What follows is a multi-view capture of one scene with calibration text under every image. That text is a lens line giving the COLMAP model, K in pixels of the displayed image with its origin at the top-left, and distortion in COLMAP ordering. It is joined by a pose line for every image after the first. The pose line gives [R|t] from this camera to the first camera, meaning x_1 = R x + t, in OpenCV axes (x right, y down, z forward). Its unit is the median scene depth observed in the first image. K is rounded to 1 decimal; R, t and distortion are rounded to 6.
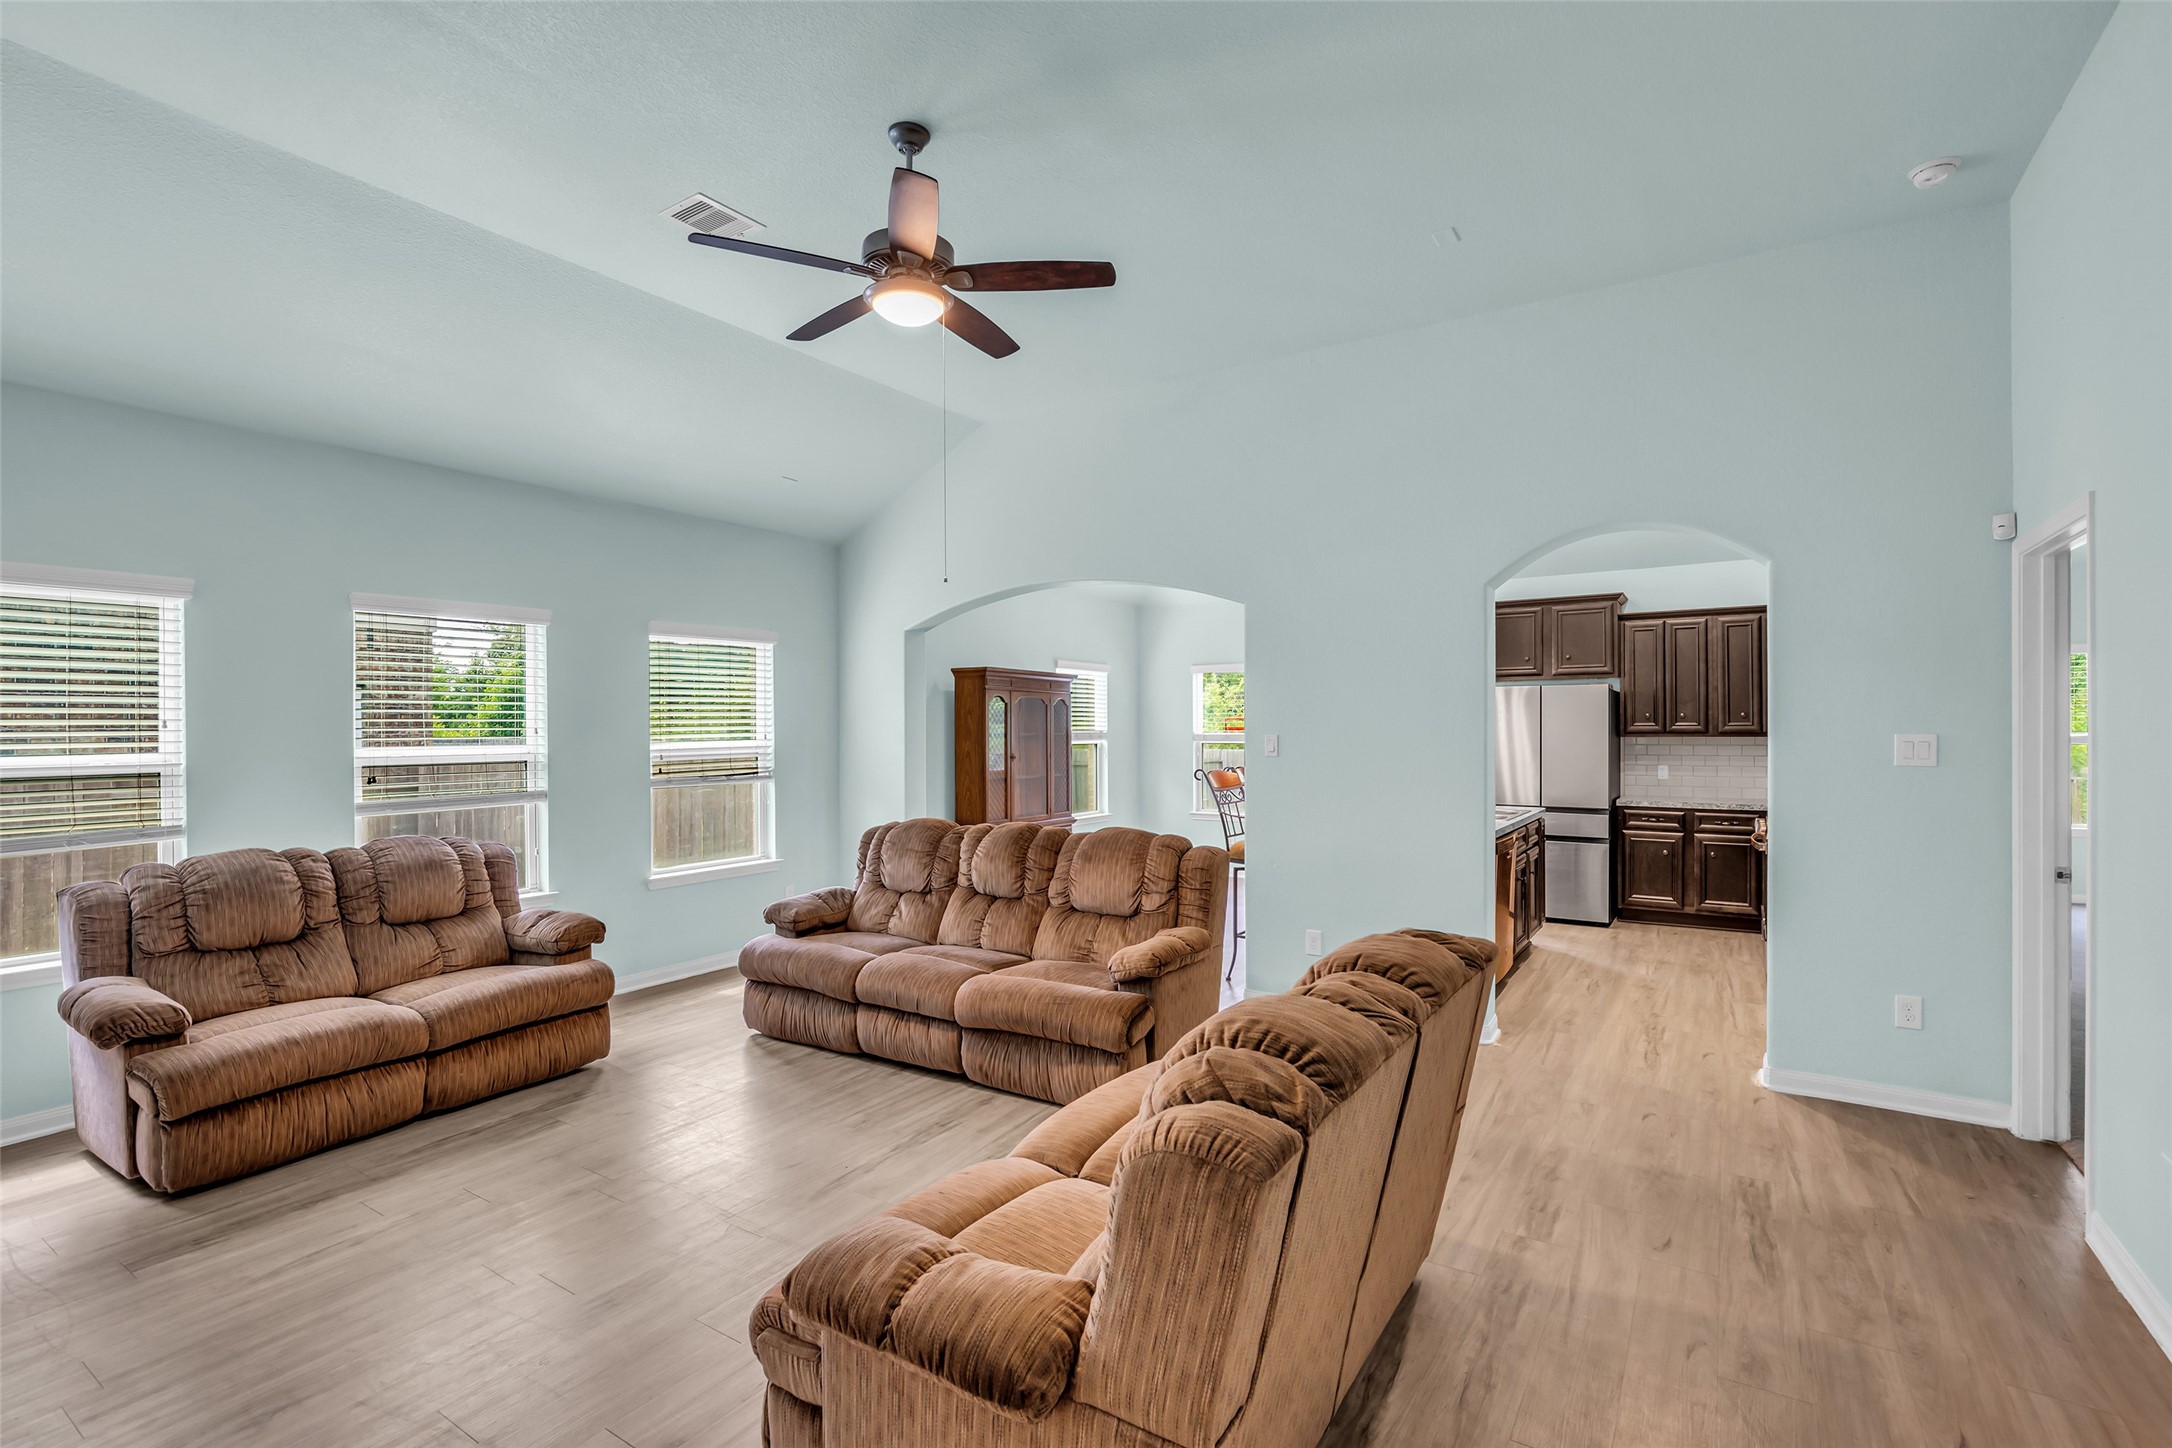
lens RADIAL K [[998.4, 0, 1079.5], [0, 998.4, 735.3], [0, 0, 1]] dist [-0.017933, 0.005030]
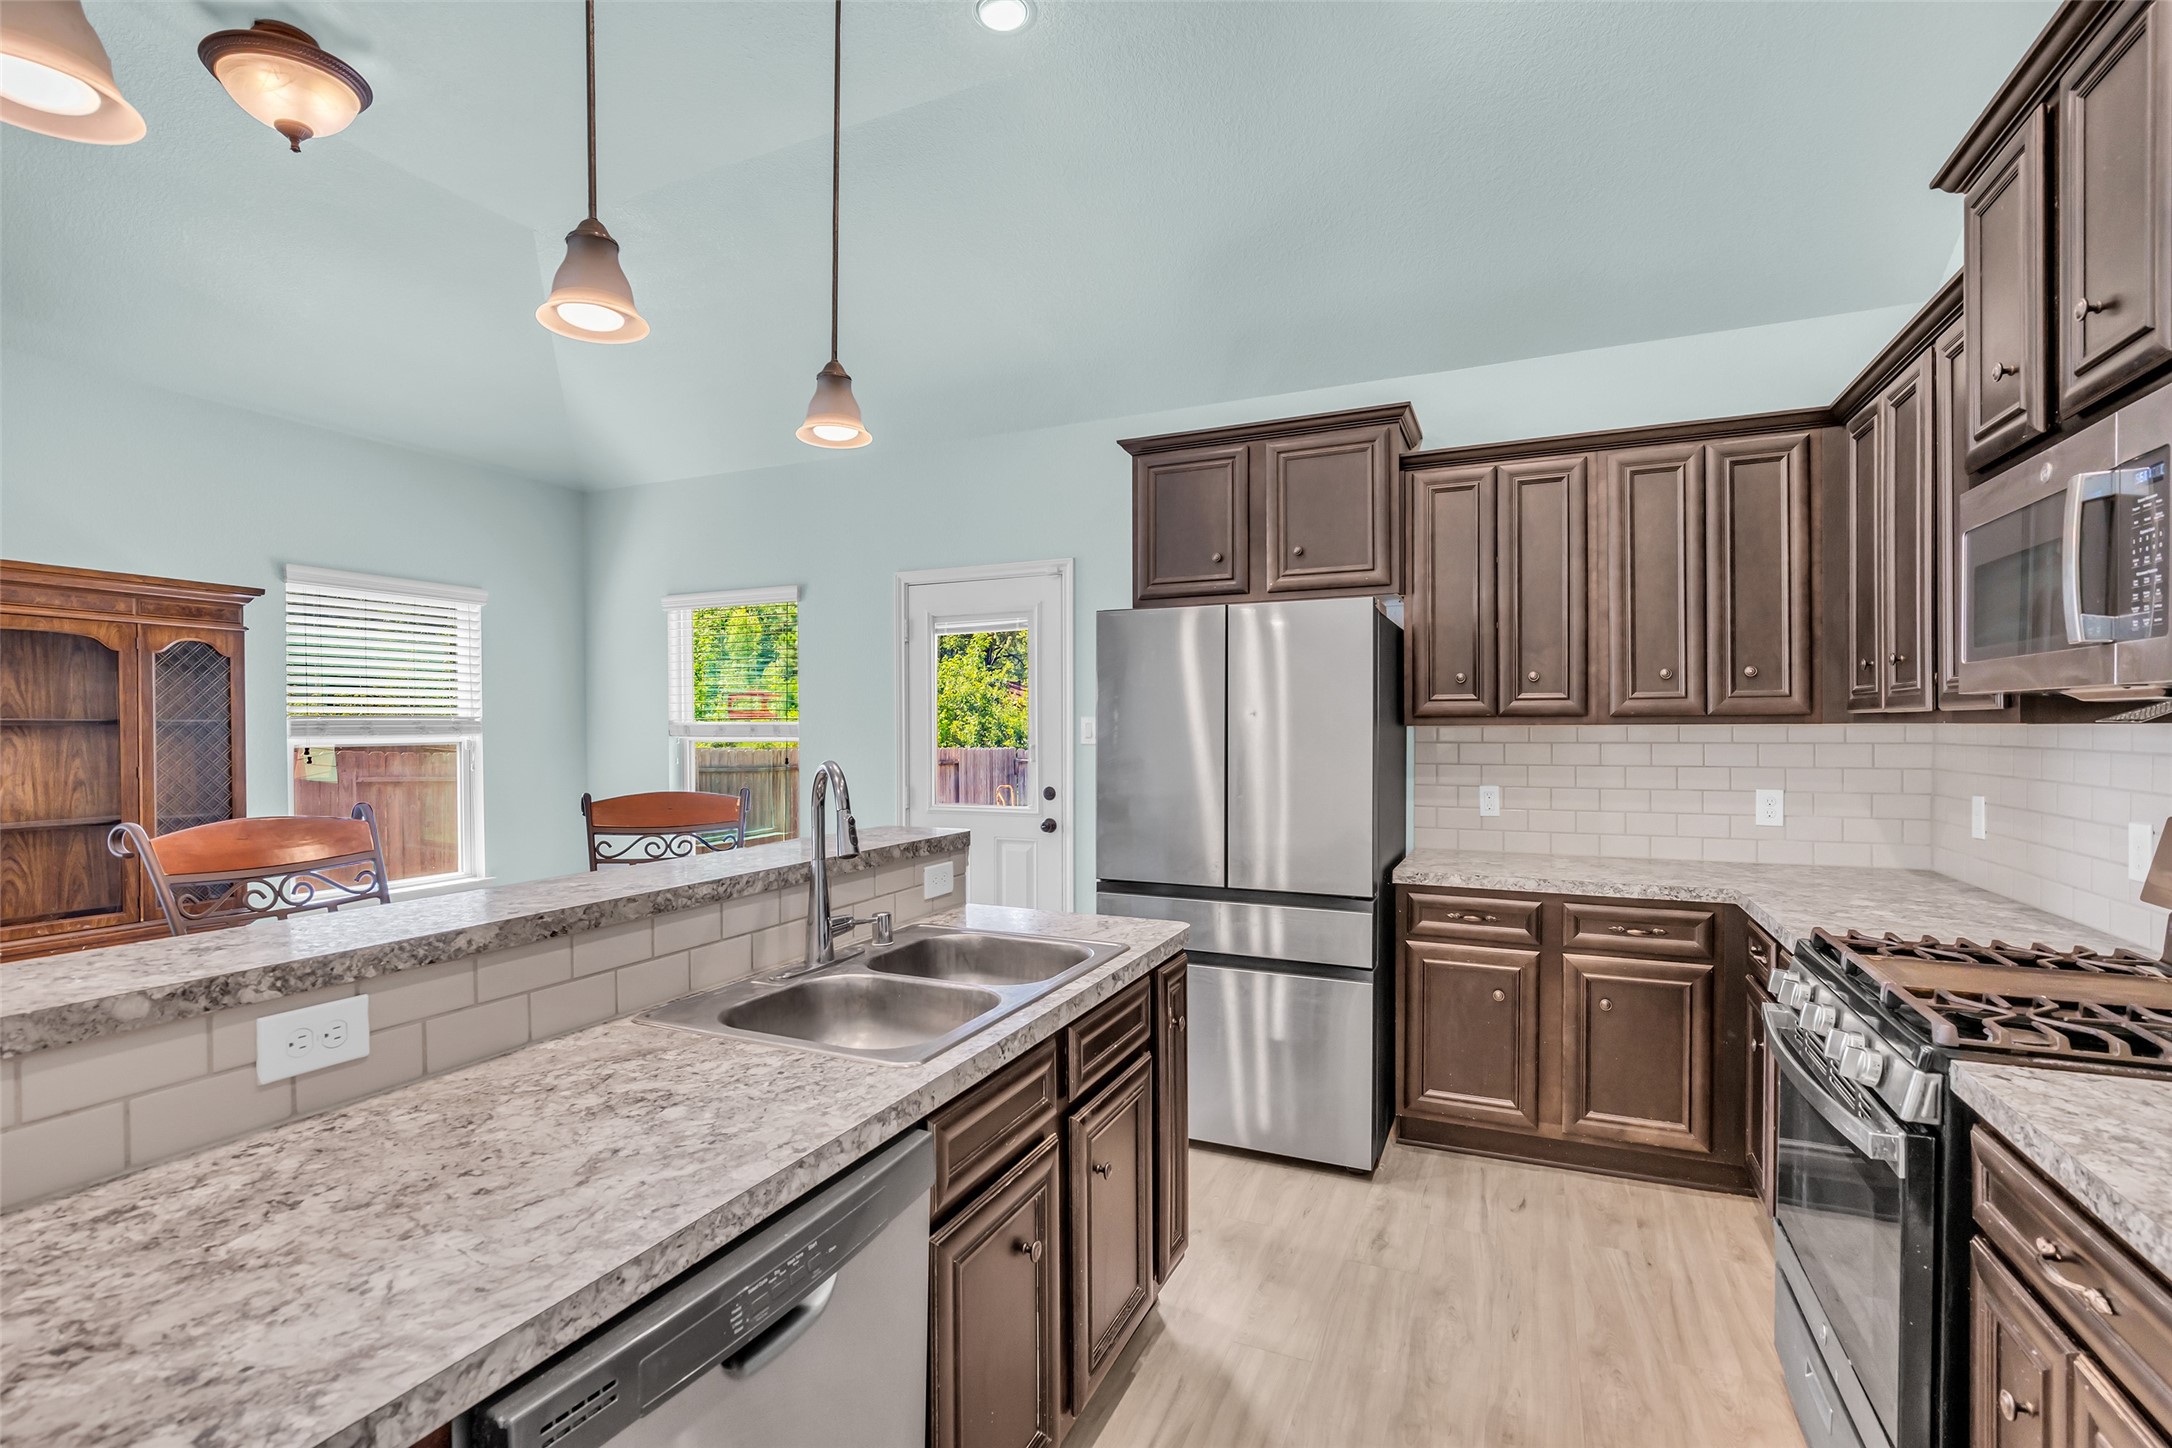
lens RADIAL K [[991.7, 0, 1080.9], [0, 991.7, 734.7], [0, 0, 1]] dist [-0.020135, 0.006689]
pose [[0.988028, -0.001066, 0.154271, 0.533506], [0.000288, 0.999987, 0.005064, 0.005672], [-0.154274, -0.004959, 0.988016, 0.935561]]
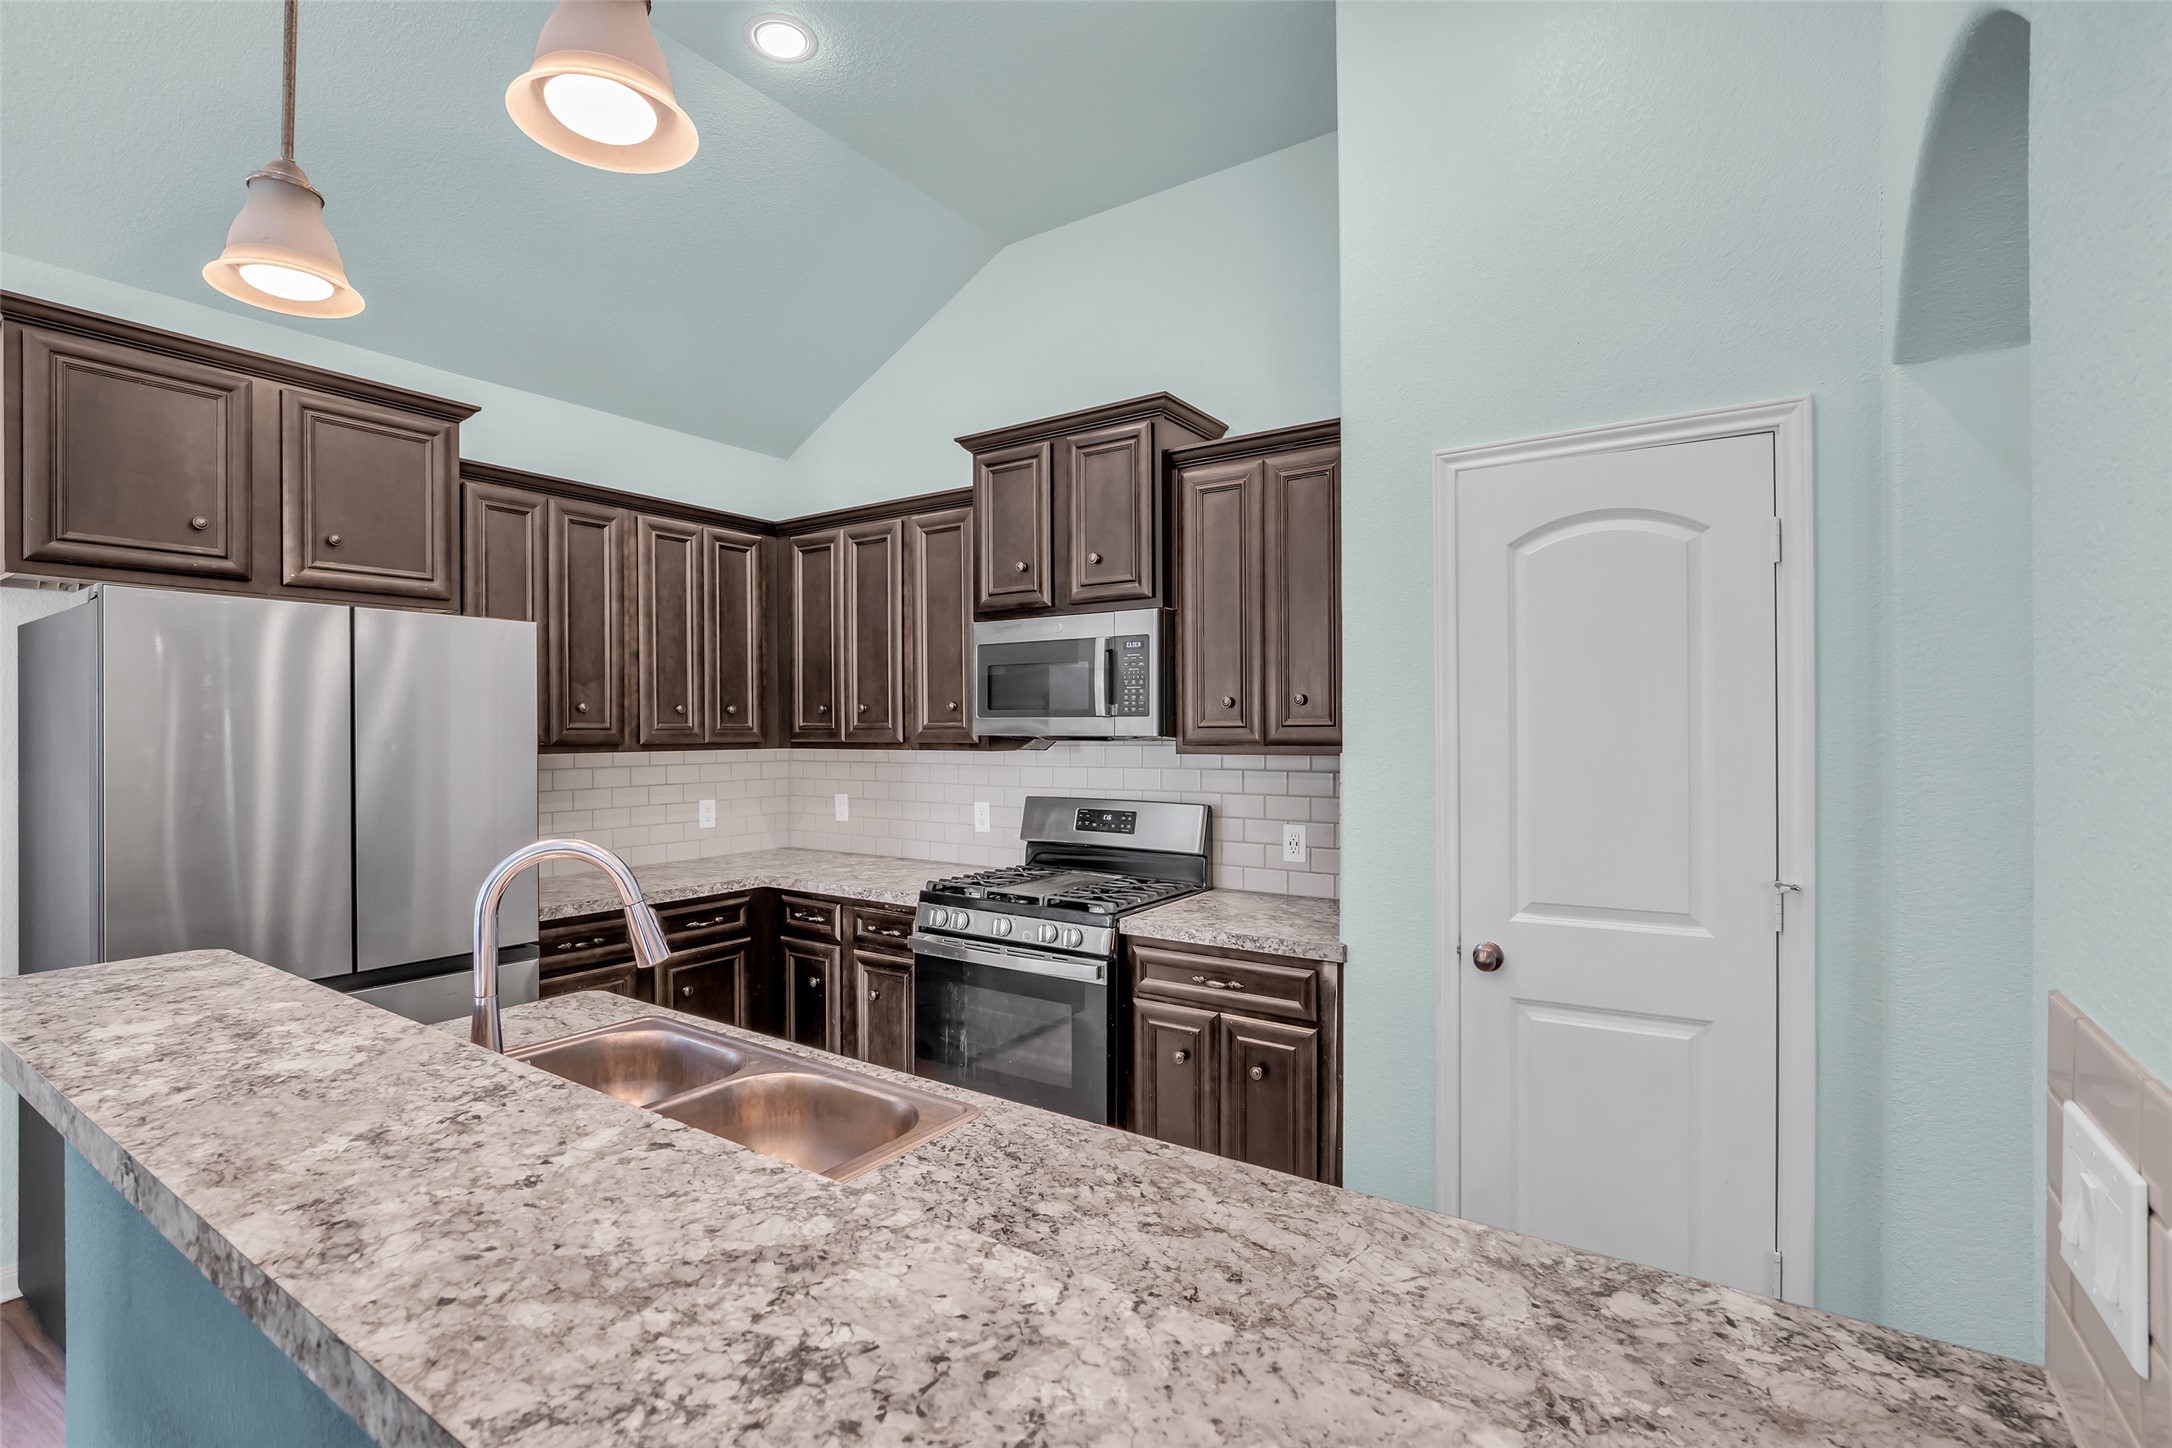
lens RADIAL K [[991.4, 0, 1076.8], [0, 991.4, 729.4], [0, 0, 1]] dist [-0.015770, -0.000112]
pose [[0.019626, 0.004262, 0.999798, 0.226316], [0.007278, 0.999964, -0.004405, -0.009678], [-0.999781, 0.007363, 0.019595, 1.195755]]
